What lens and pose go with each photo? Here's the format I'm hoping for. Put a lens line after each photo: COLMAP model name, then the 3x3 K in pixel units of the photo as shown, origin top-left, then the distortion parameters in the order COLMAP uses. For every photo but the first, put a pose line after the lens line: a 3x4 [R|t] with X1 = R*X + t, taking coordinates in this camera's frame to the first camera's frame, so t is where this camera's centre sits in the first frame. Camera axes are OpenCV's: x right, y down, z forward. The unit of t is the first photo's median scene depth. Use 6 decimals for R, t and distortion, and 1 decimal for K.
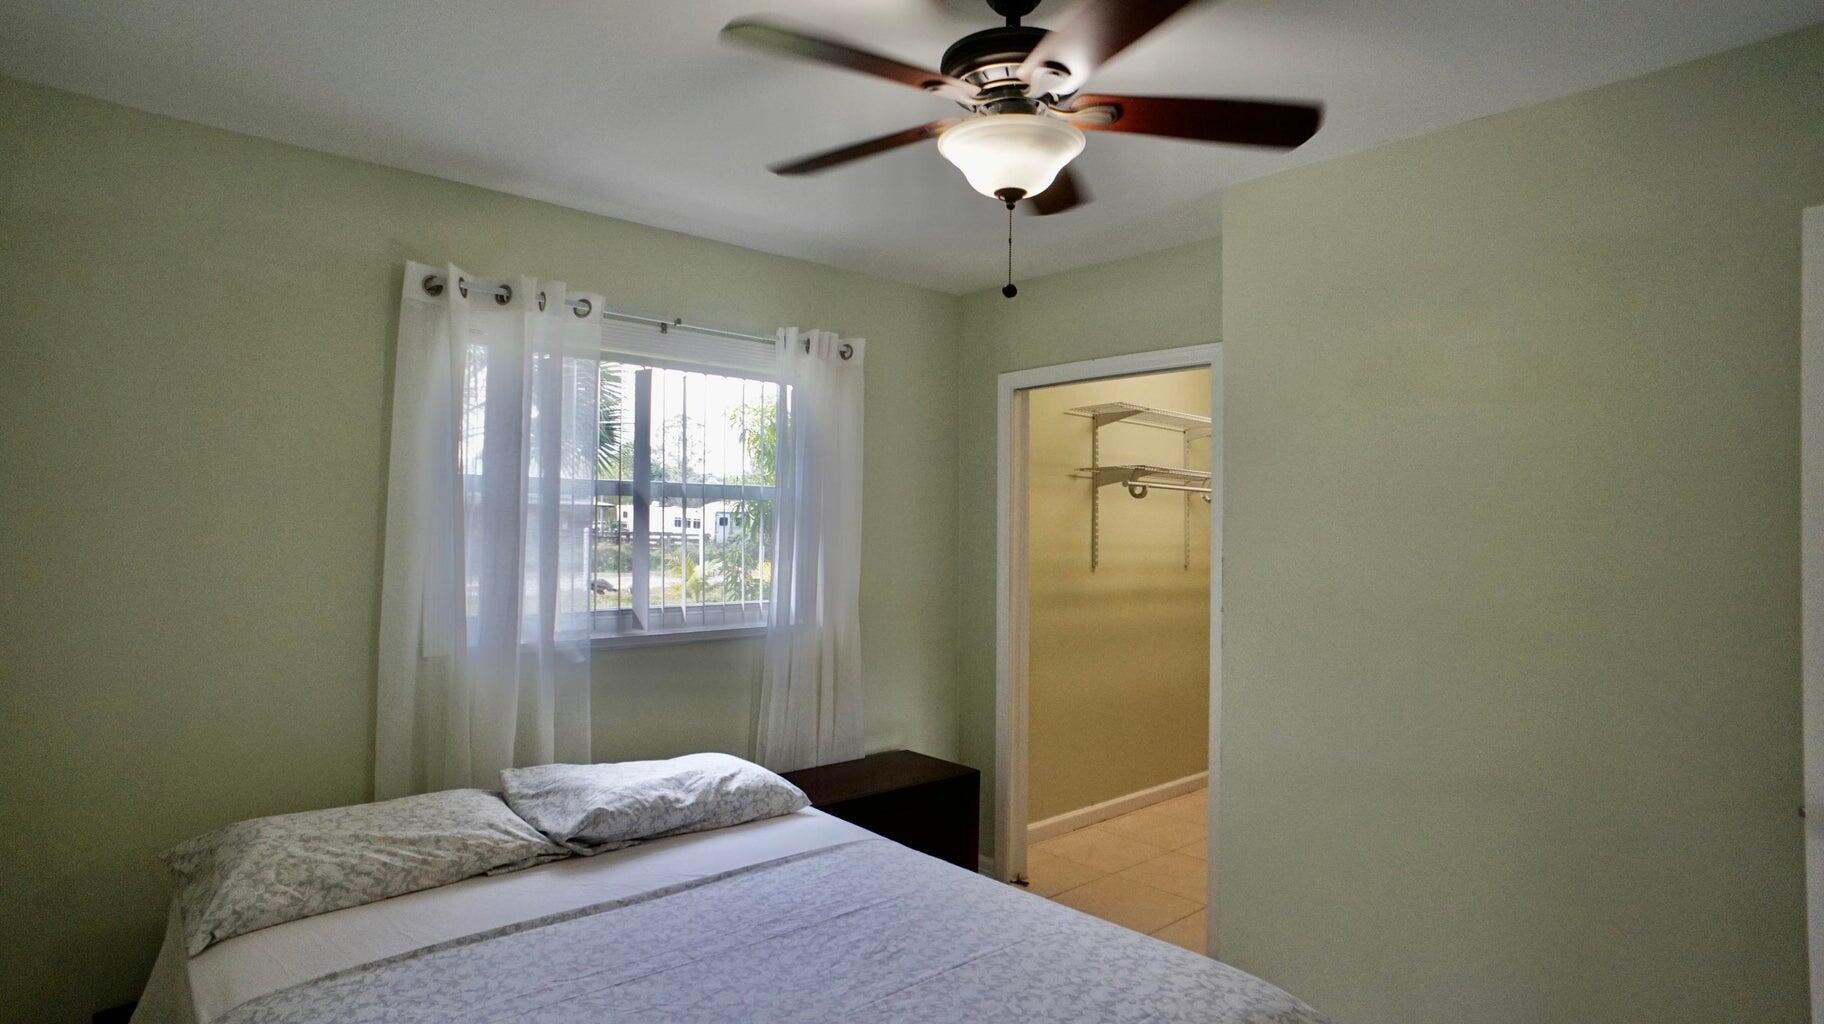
lens RADIAL K [[960.7, 0, 917.6], [0, 960.7, 510.6], [0, 0, 1]] dist [-0.004765, 0.000500]
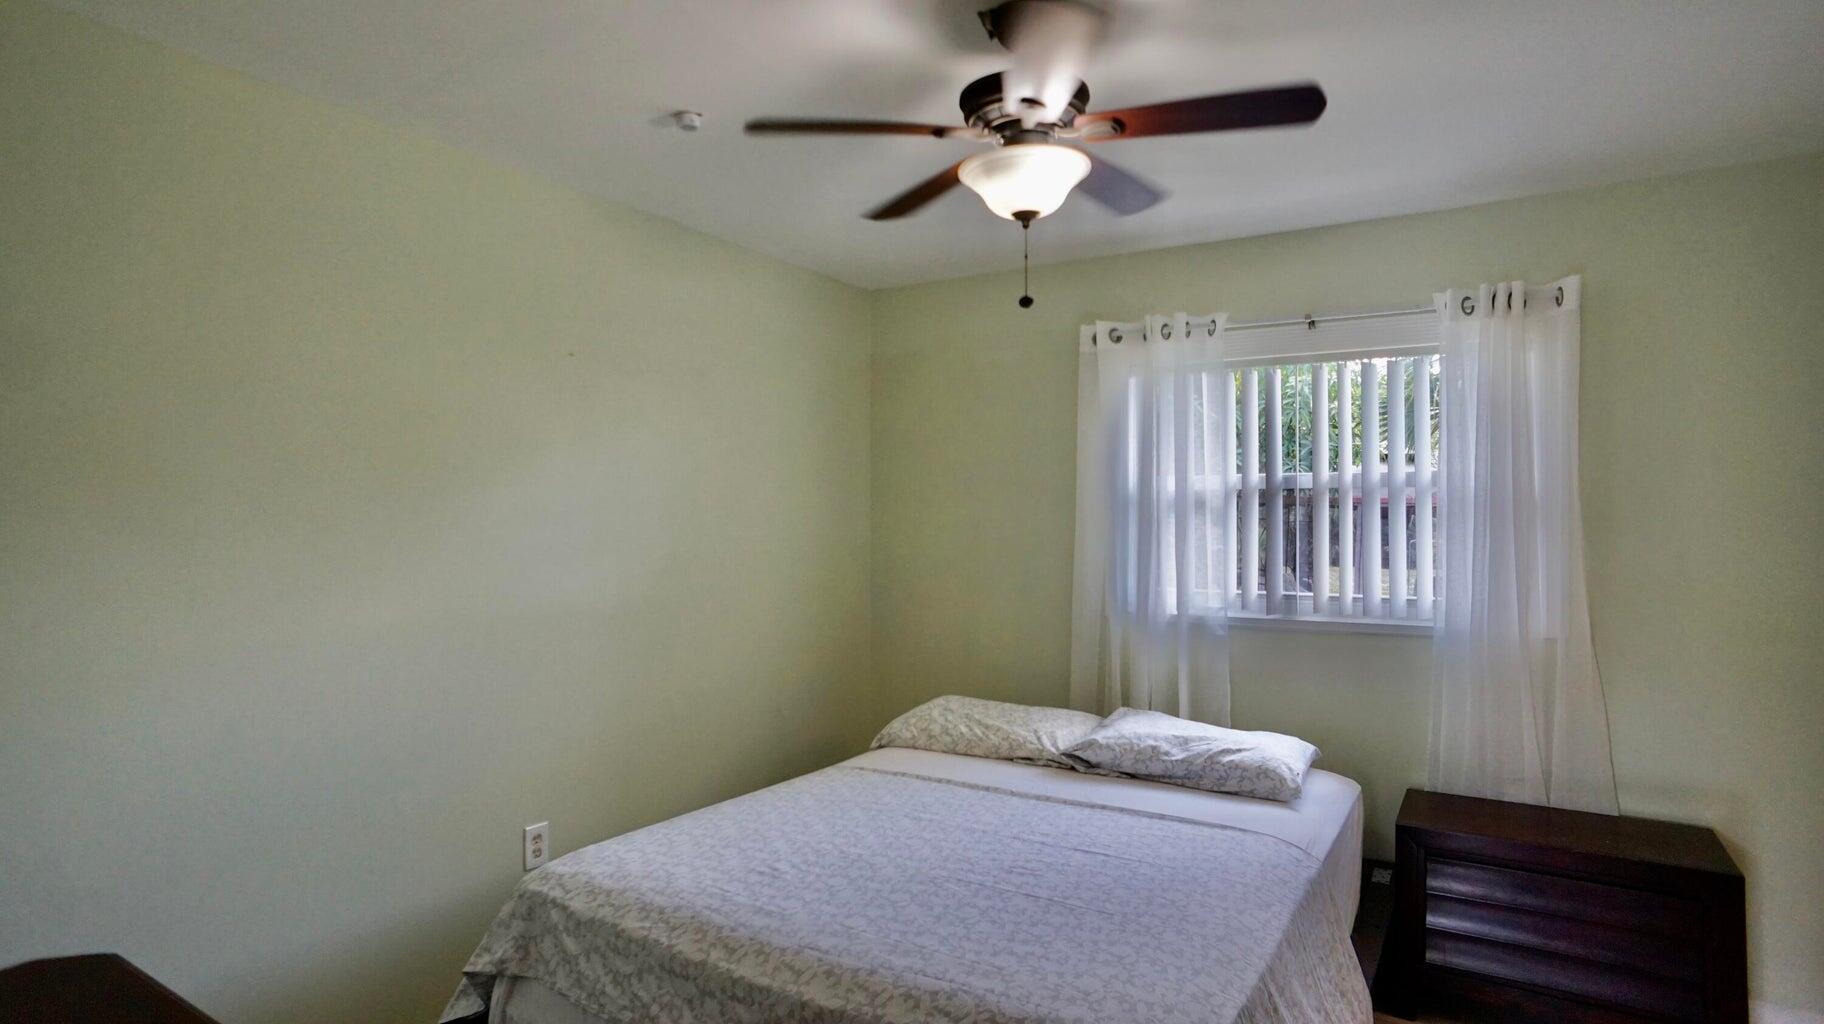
lens RADIAL K [[960.7, 0, 919.5], [0, 960.7, 513.7], [0, 0, 1]] dist [-0.004765, 0.000500]
pose [[0.343823, -0.012691, -0.938949, 0.700246], [0.018095, 0.999813, -0.006888, 0.015852], [0.938860, -0.014622, 0.343988, 0.314172]]
